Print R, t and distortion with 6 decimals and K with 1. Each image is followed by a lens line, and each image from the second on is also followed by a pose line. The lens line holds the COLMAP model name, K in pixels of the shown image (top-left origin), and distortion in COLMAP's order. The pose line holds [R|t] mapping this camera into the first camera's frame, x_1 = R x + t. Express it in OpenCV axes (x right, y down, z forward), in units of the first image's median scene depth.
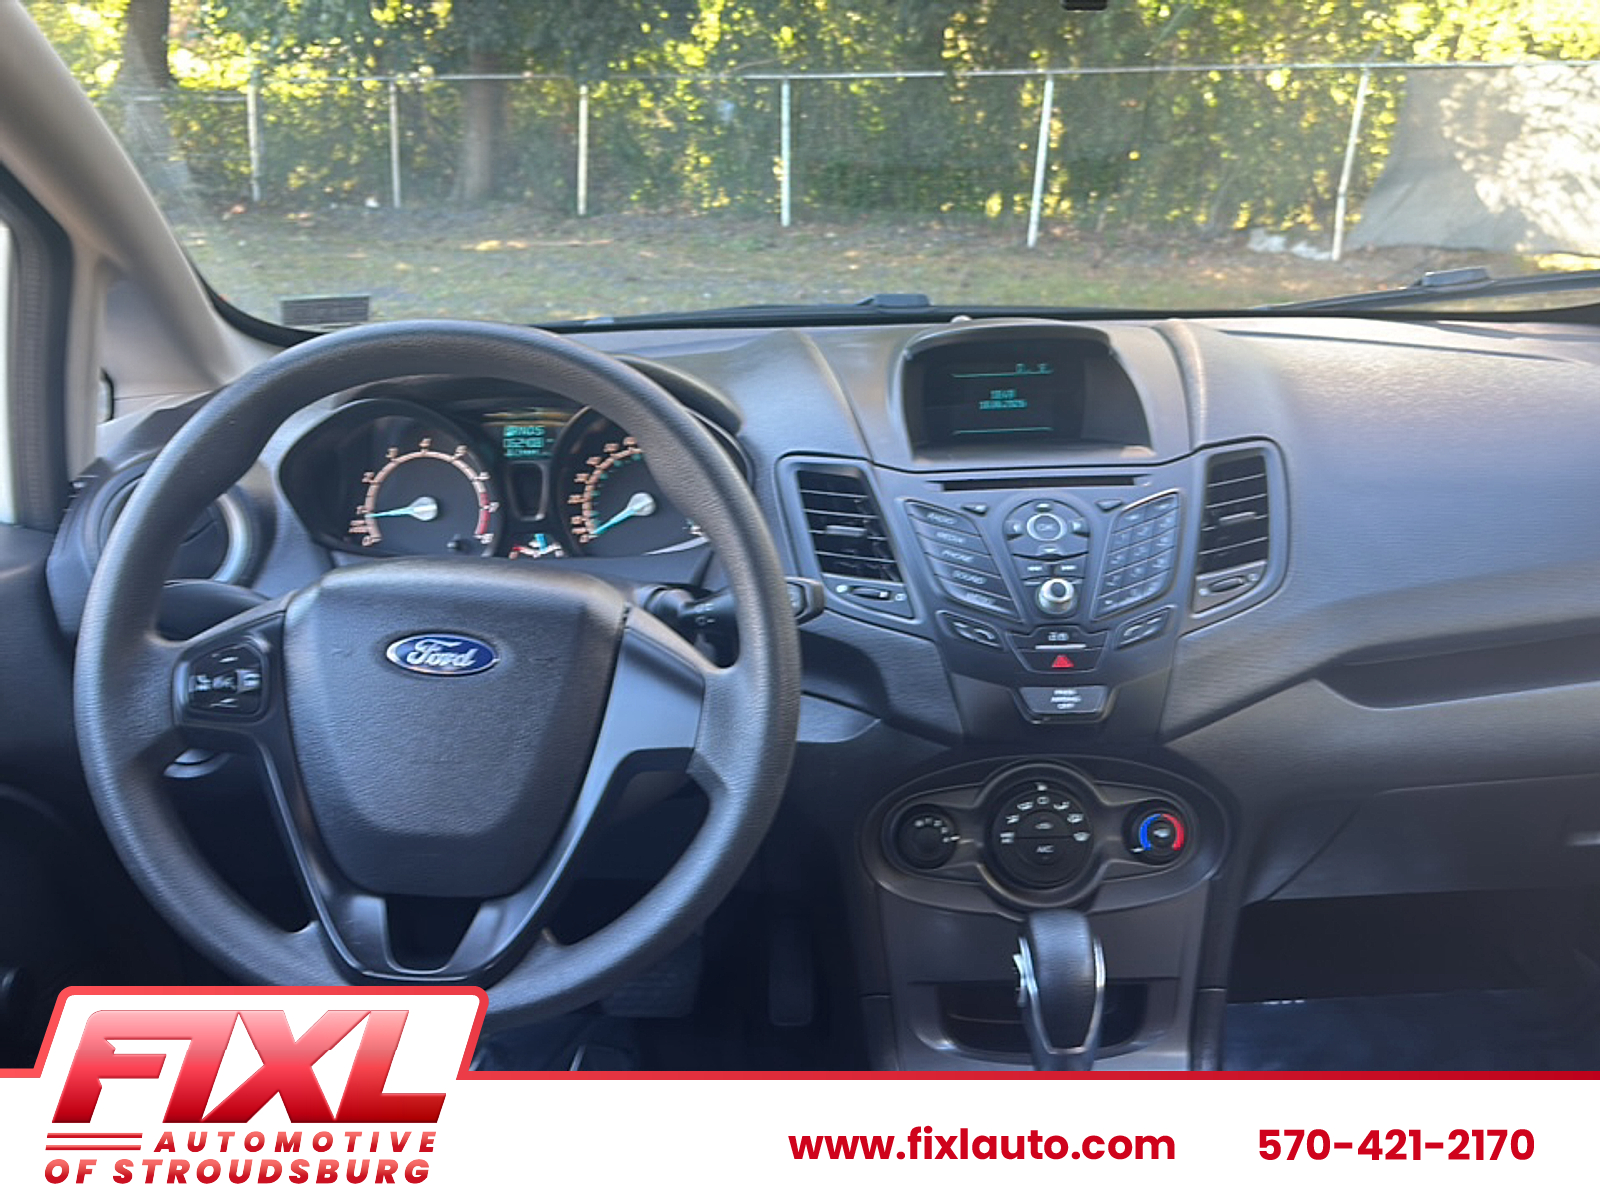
lens RADIAL K [[1265.7, 0, 774.9], [0, 1265.7, 643.9], [0, 0, 1]] dist [0.004765, -0.008786]
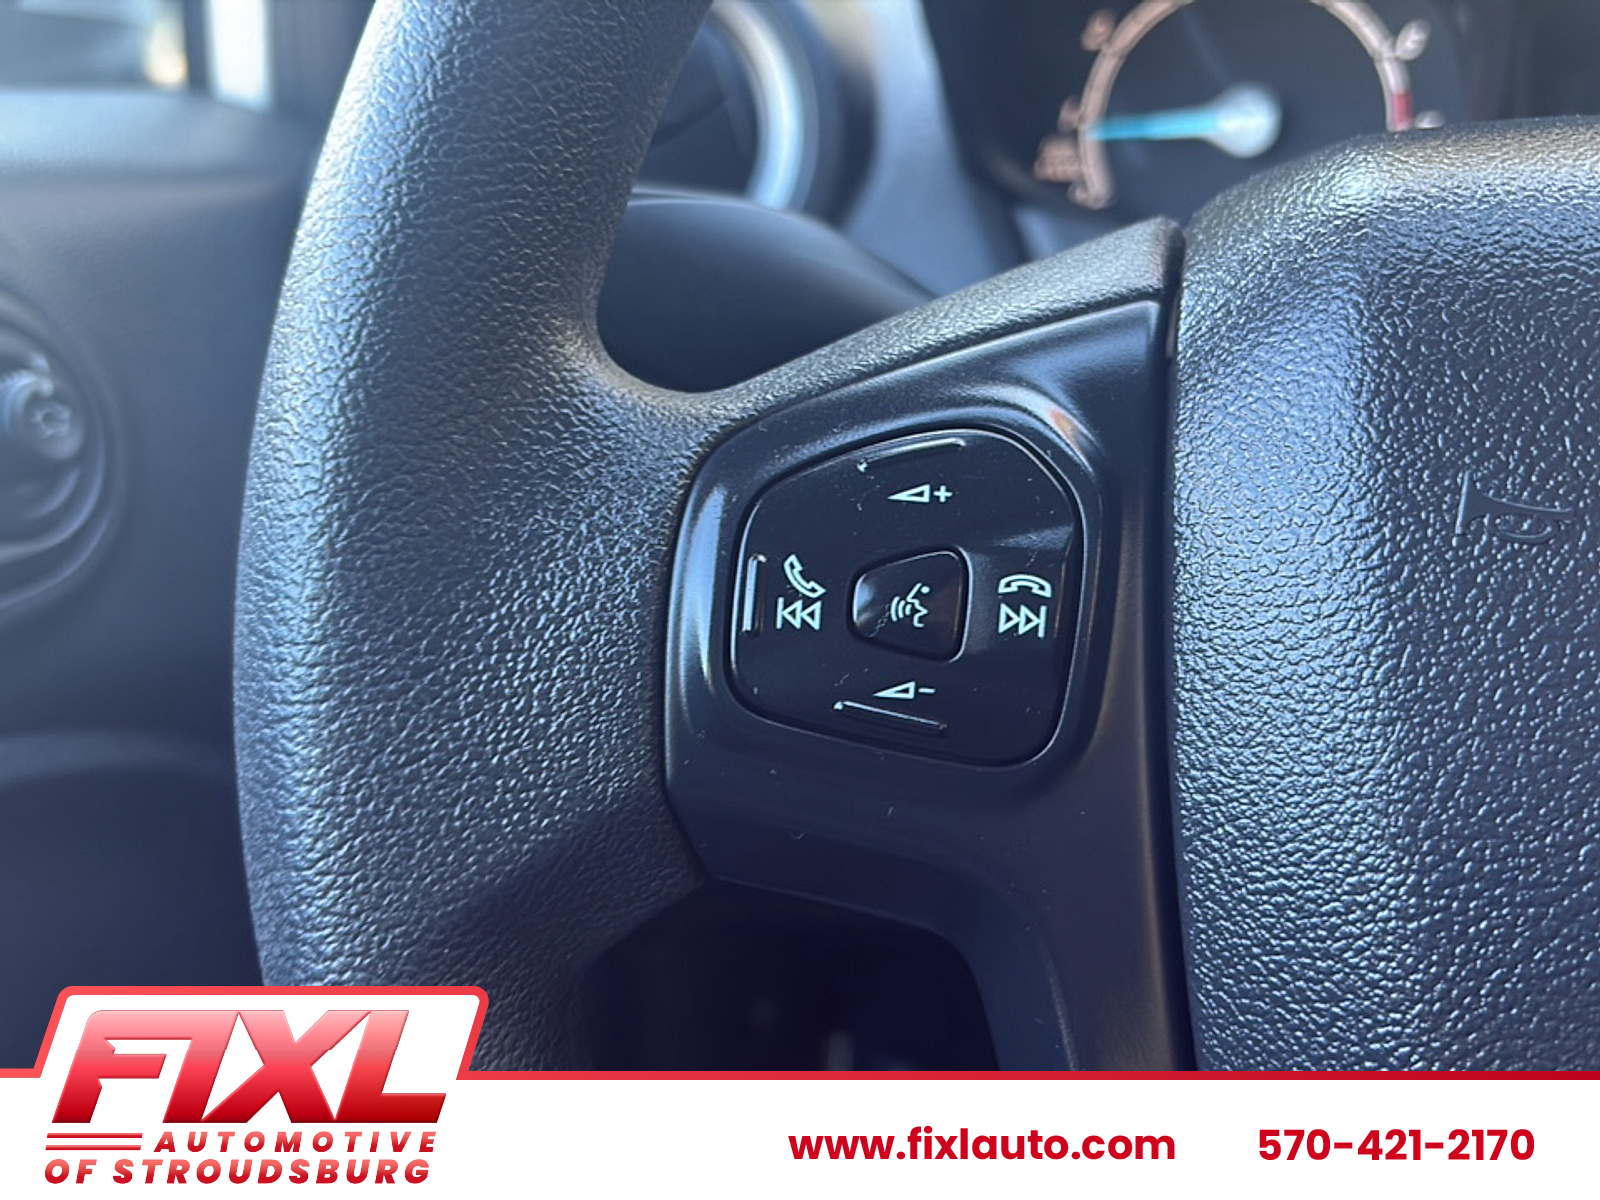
lens RADIAL K [[1254.3, 0, 796.9], [0, 1254.3, 608.2], [0, 0, 1]] dist [0.010788, 0.001961]
pose [[0.967300, 0.125052, -0.220662, -0.310747], [-0.102265, 0.988446, 0.111874, 0.007533], [0.232103, -0.085650, 0.968913, 0.612118]]
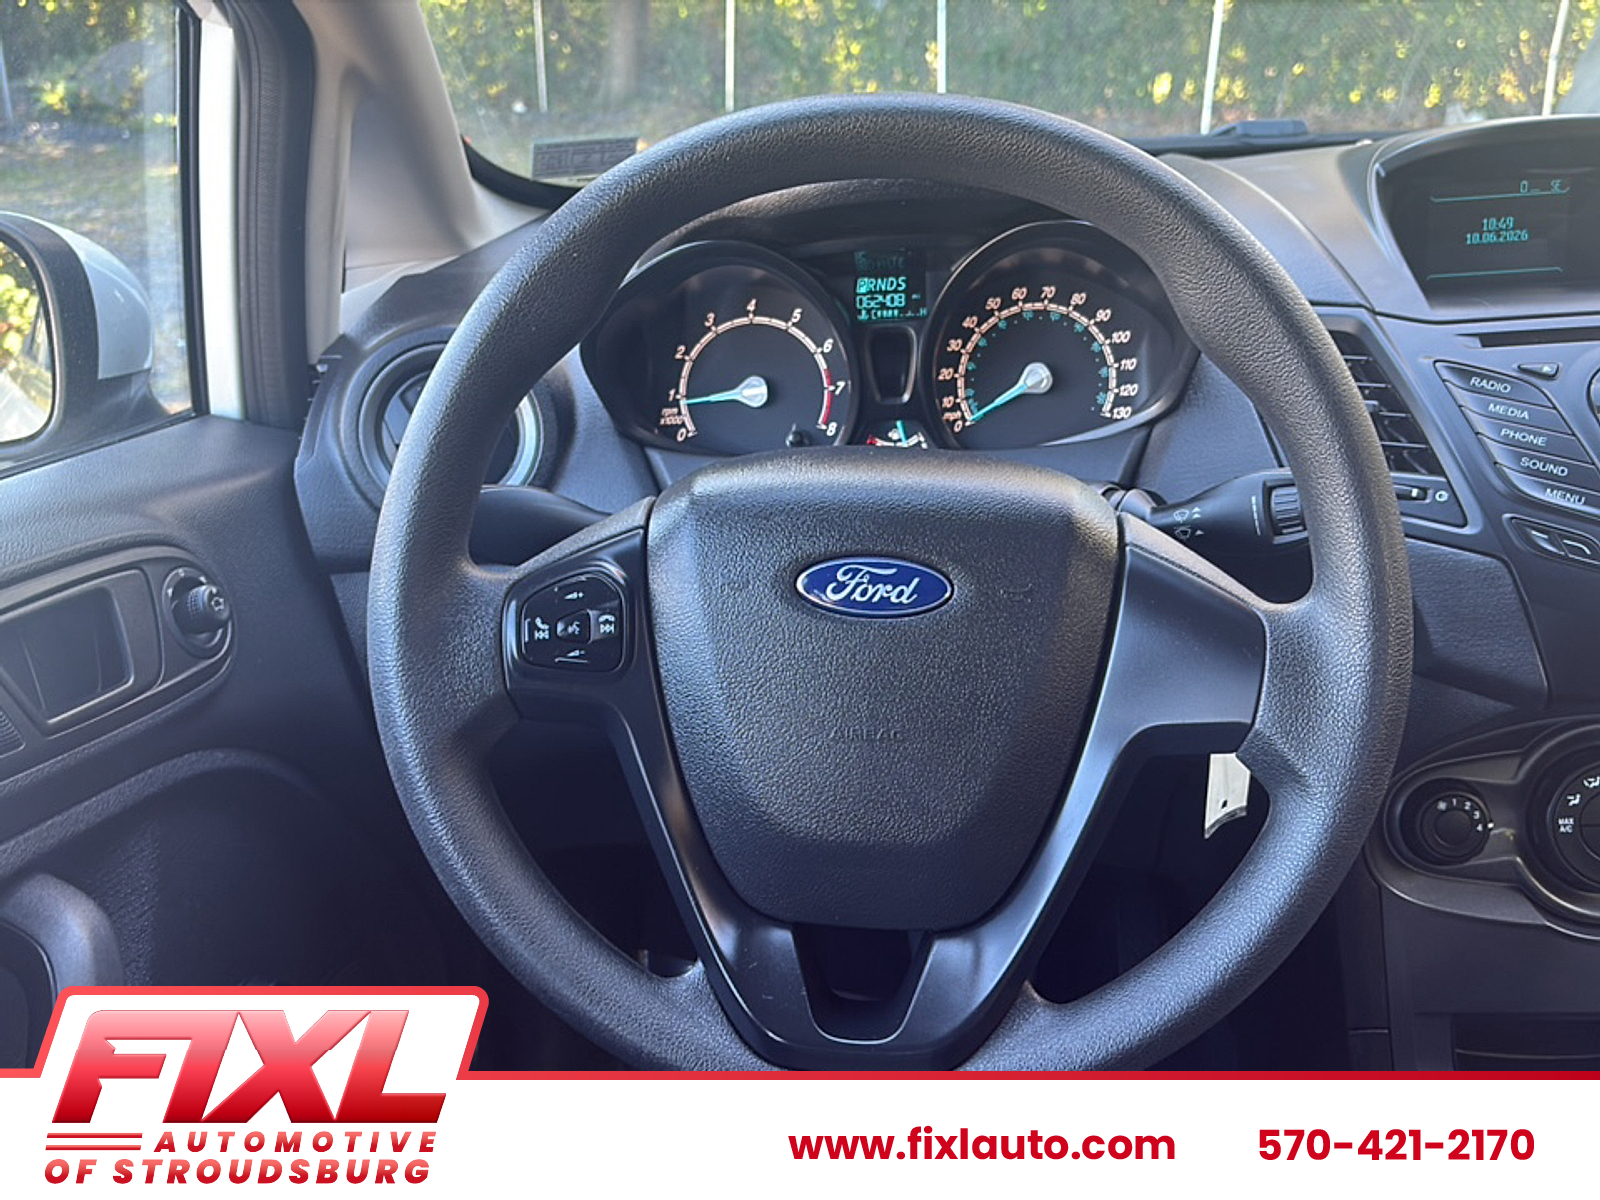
lens RADIAL K [[1254.3, 0, 796.9], [0, 1254.3, 608.2], [0, 0, 1]] dist [0.010788, 0.001961]
pose [[0.996519, -0.006619, -0.083101, -0.191756], [0.010273, 0.998995, 0.043623, -0.007790], [0.082729, -0.044324, 0.995586, 0.239978]]
